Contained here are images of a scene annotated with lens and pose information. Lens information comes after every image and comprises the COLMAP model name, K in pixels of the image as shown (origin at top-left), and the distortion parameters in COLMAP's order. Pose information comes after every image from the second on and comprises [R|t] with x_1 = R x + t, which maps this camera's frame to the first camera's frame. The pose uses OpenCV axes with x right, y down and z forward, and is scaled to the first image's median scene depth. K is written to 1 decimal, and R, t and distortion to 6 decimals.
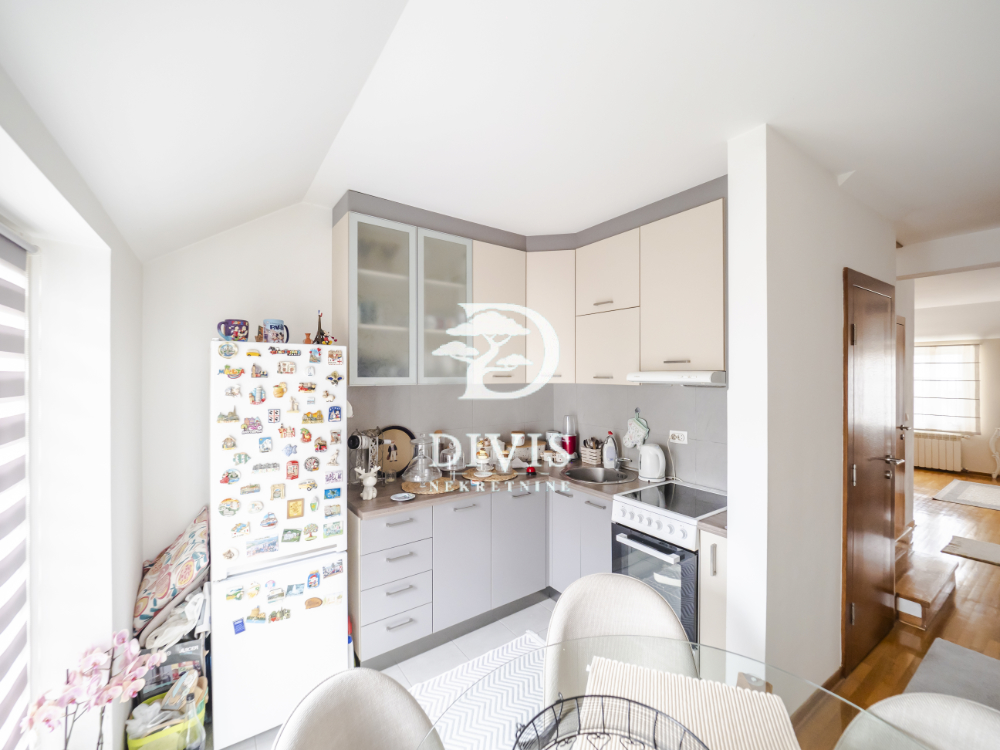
lens RADIAL K [[413.6, 0, 492.8], [0, 413.6, 373.6], [0, 0, 1]] dist [-0.009818, 0.000232]
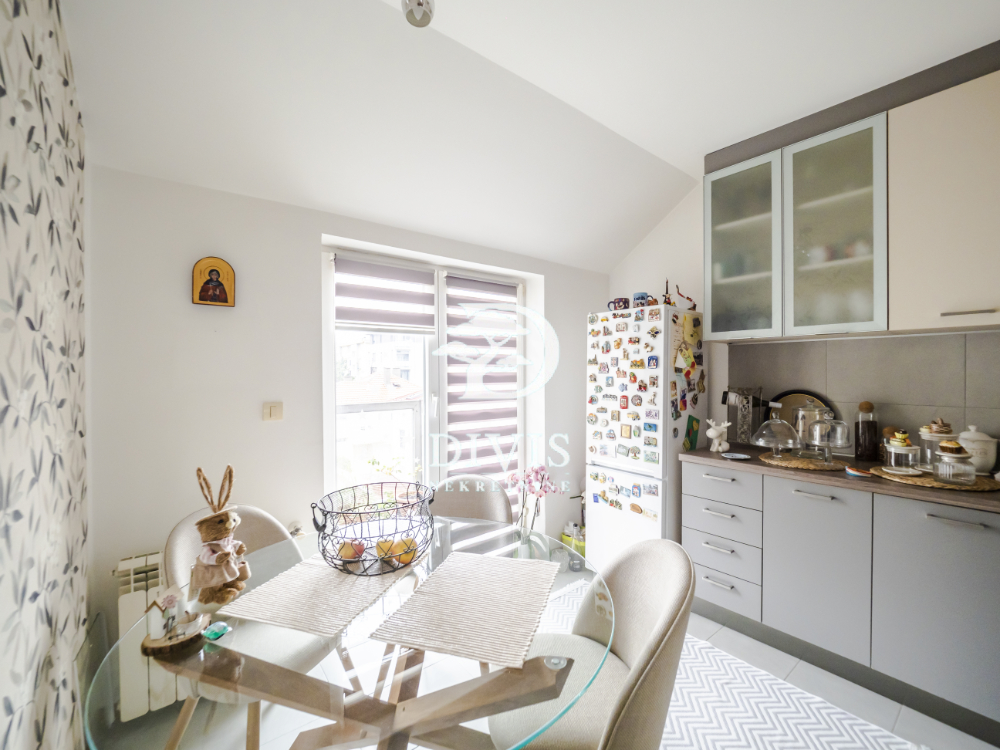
lens RADIAL K [[413.6, 0, 492.6], [0, 413.6, 375.9], [0, 0, 1]] dist [-0.009818, 0.000232]
pose [[0.058187, 0.010394, -0.998252, 0.792310], [0.002988, 0.999939, 0.010586, 0.124069], [0.998301, -0.003599, 0.058153, 0.462853]]
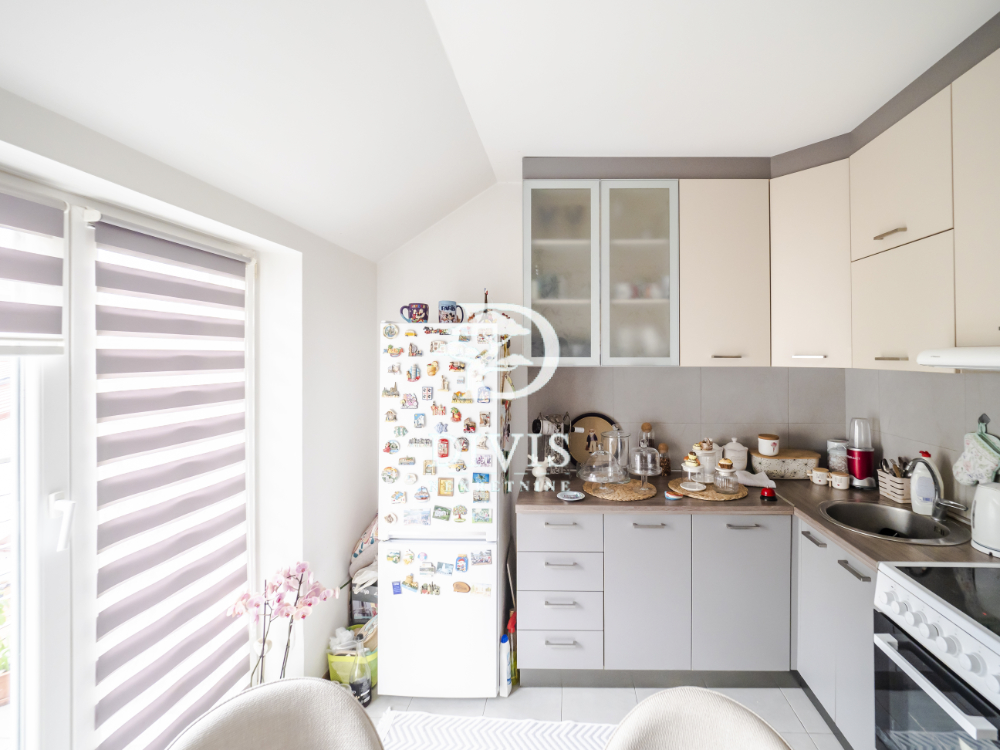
lens RADIAL K [[439.7, 0, 545.6], [0, 439.7, 352.9], [0, 0, 1]] dist [-0.002236, -0.002532]
pose [[0.801668, -0.003025, -0.597762, 0.336939], [-0.000262, 0.999985, -0.005413, 0.006548], [0.597770, 0.004496, 0.801655, 0.271267]]
